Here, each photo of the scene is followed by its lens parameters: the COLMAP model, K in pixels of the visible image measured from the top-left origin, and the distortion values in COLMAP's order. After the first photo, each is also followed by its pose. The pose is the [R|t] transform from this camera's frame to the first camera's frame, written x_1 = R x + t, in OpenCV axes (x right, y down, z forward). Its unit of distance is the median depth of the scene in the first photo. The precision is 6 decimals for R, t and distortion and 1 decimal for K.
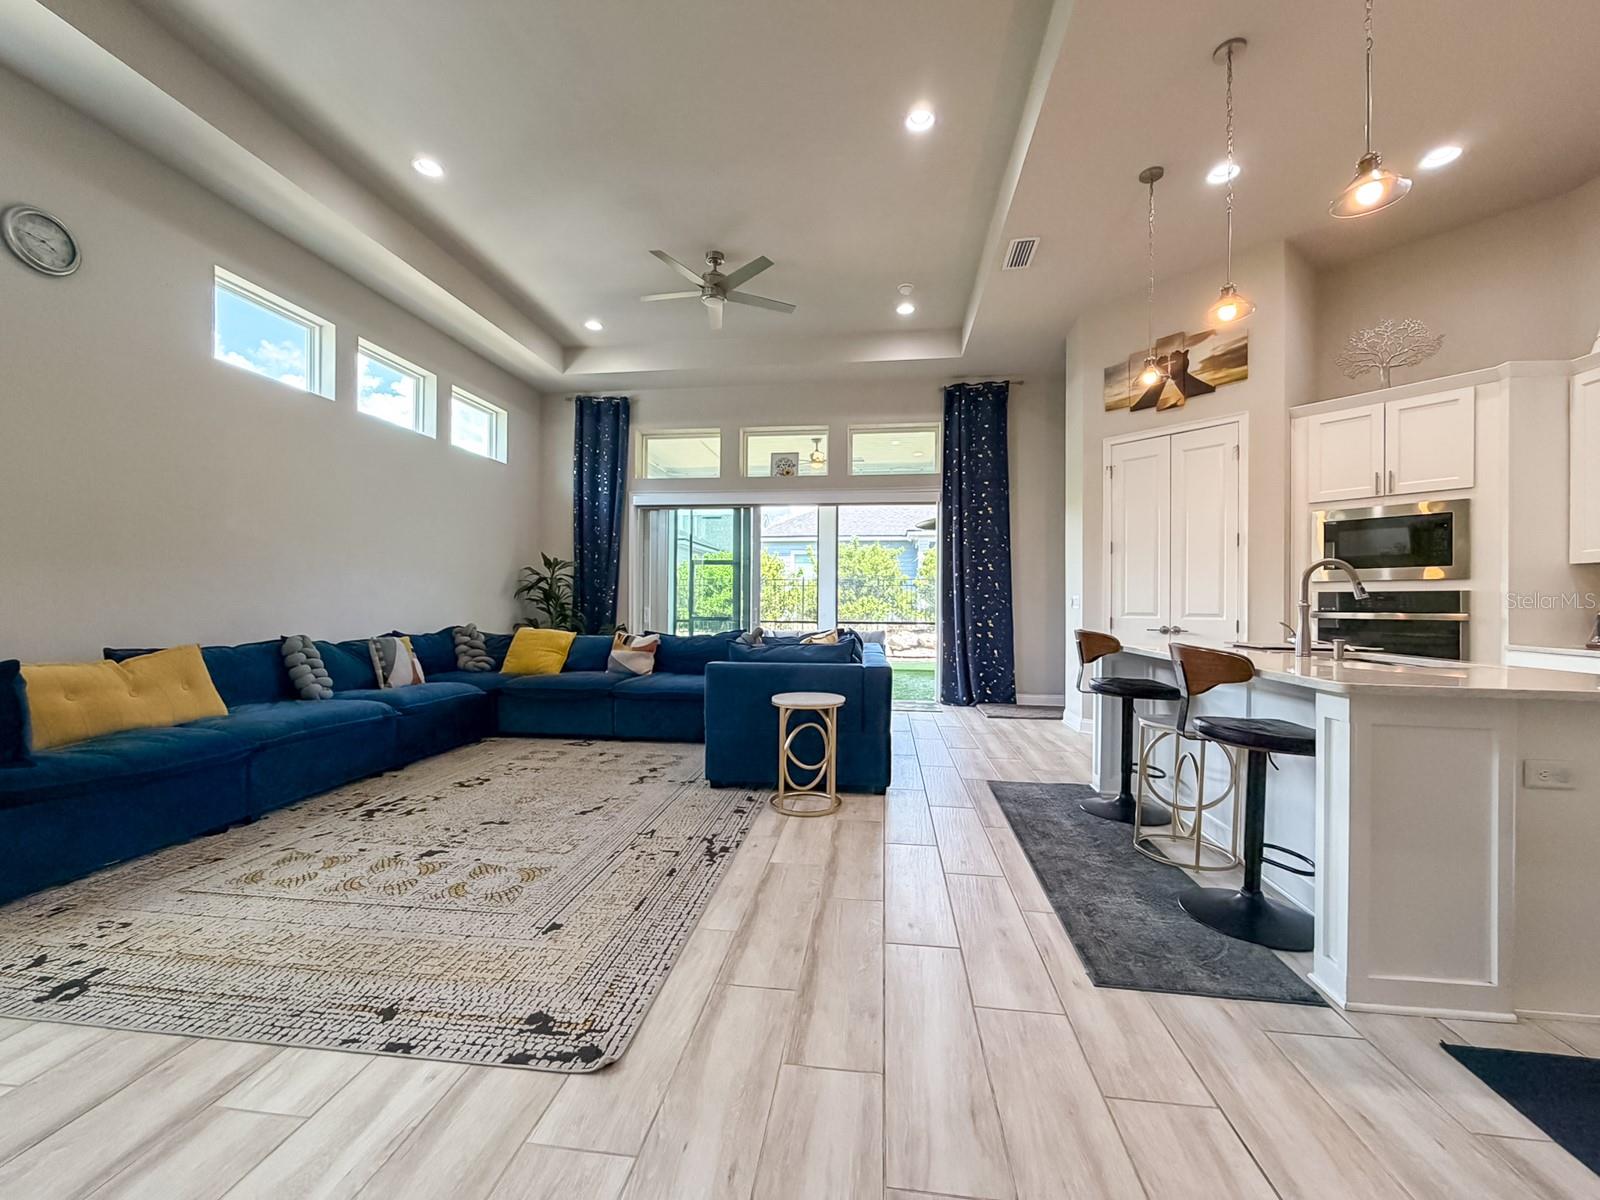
lens RADIAL K [[647.2, 0, 793.0], [0, 647.2, 598.8], [0, 0, 1]] dist [0.000058, 0.000642]
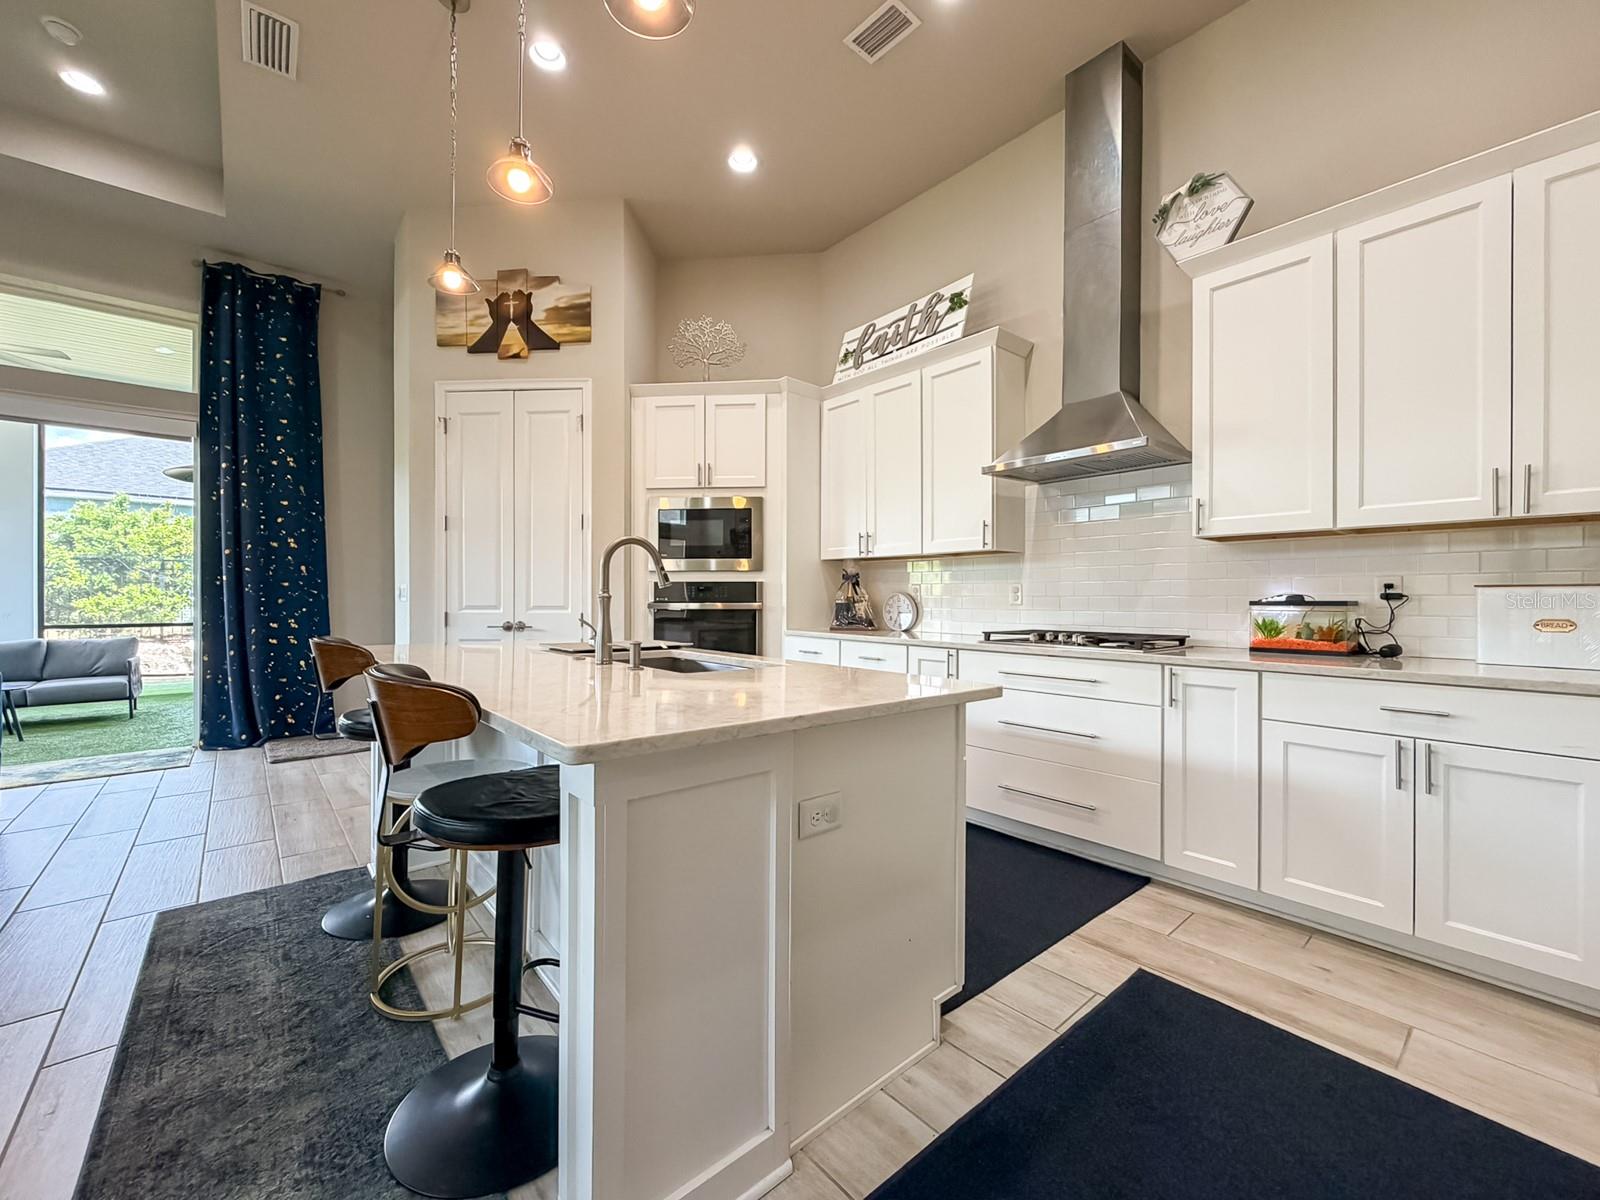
lens RADIAL K [[647.2, 0, 792.1], [0, 647.2, 598.2], [0, 0, 1]] dist [0.000058, 0.000642]
pose [[0.664691, -0.008535, 0.747070, 0.213582], [-0.001947, 0.999912, 0.013157, 0.000911], [-0.747116, -0.010200, 0.664615, 0.193160]]
